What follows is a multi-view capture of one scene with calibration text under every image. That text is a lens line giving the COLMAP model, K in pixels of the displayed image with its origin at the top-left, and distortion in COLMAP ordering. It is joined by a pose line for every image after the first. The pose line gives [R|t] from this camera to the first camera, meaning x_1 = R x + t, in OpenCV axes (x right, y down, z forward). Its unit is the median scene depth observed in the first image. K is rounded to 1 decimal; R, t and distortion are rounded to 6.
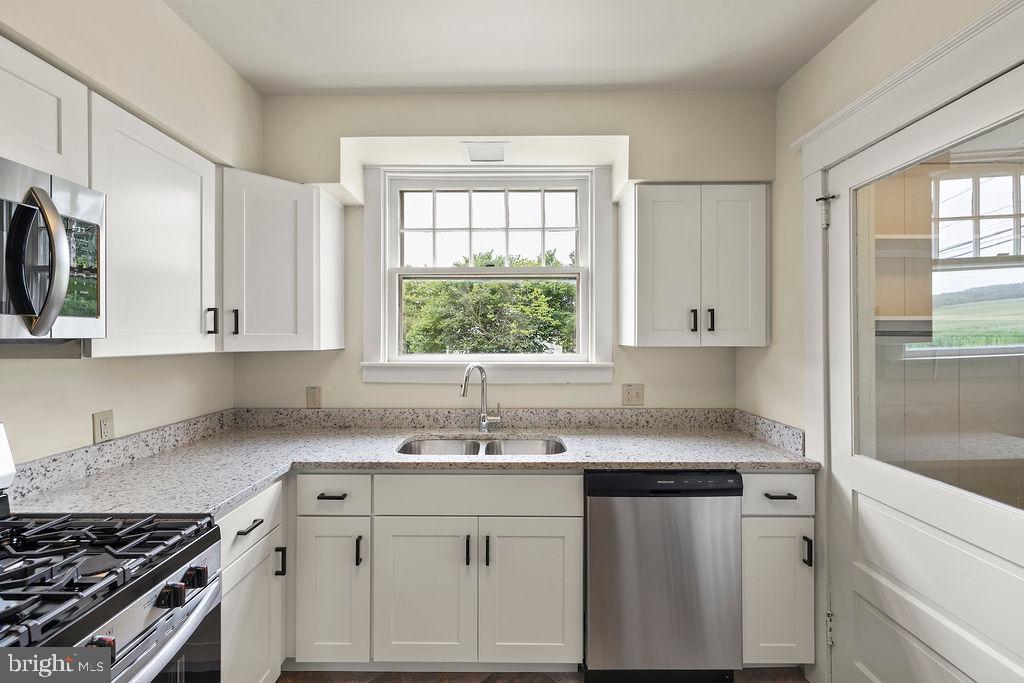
lens RADIAL K [[439.1, 0, 502.7], [0, 439.1, 336.6], [0, 0, 1]] dist [0.005291, 0.000466]
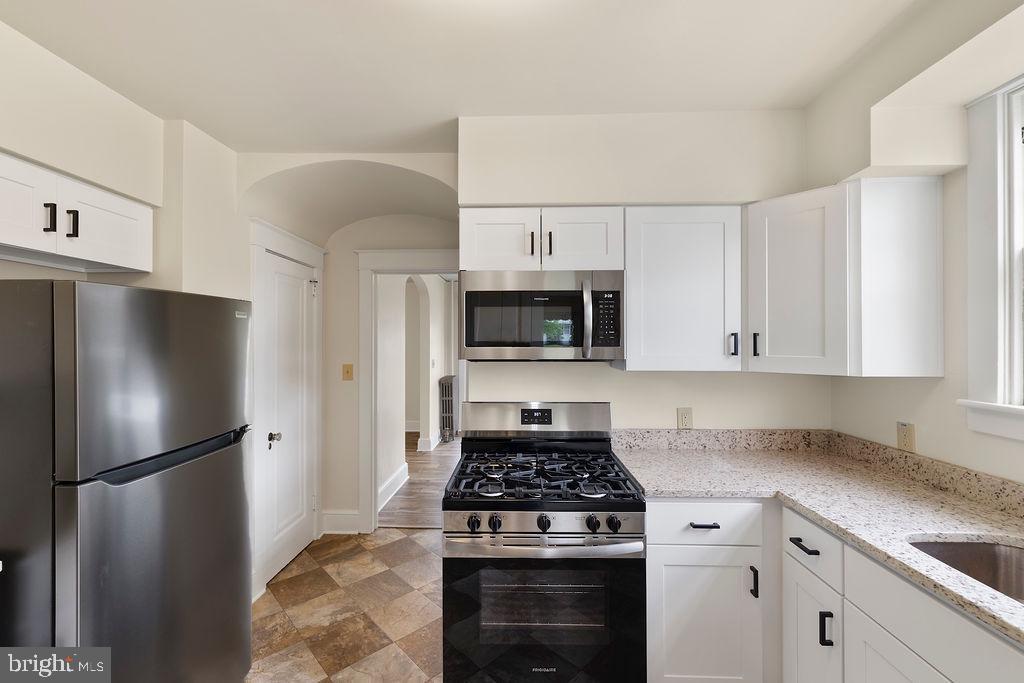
lens RADIAL K [[439.1, 0, 505.5], [0, 439.1, 339.2], [0, 0, 1]] dist [0.005291, 0.000466]
pose [[-0.028627, -0.005974, -0.999572, 0.482068], [0.002318, 0.999979, -0.006043, -0.041064], [0.999587, -0.002490, -0.028612, 0.410332]]
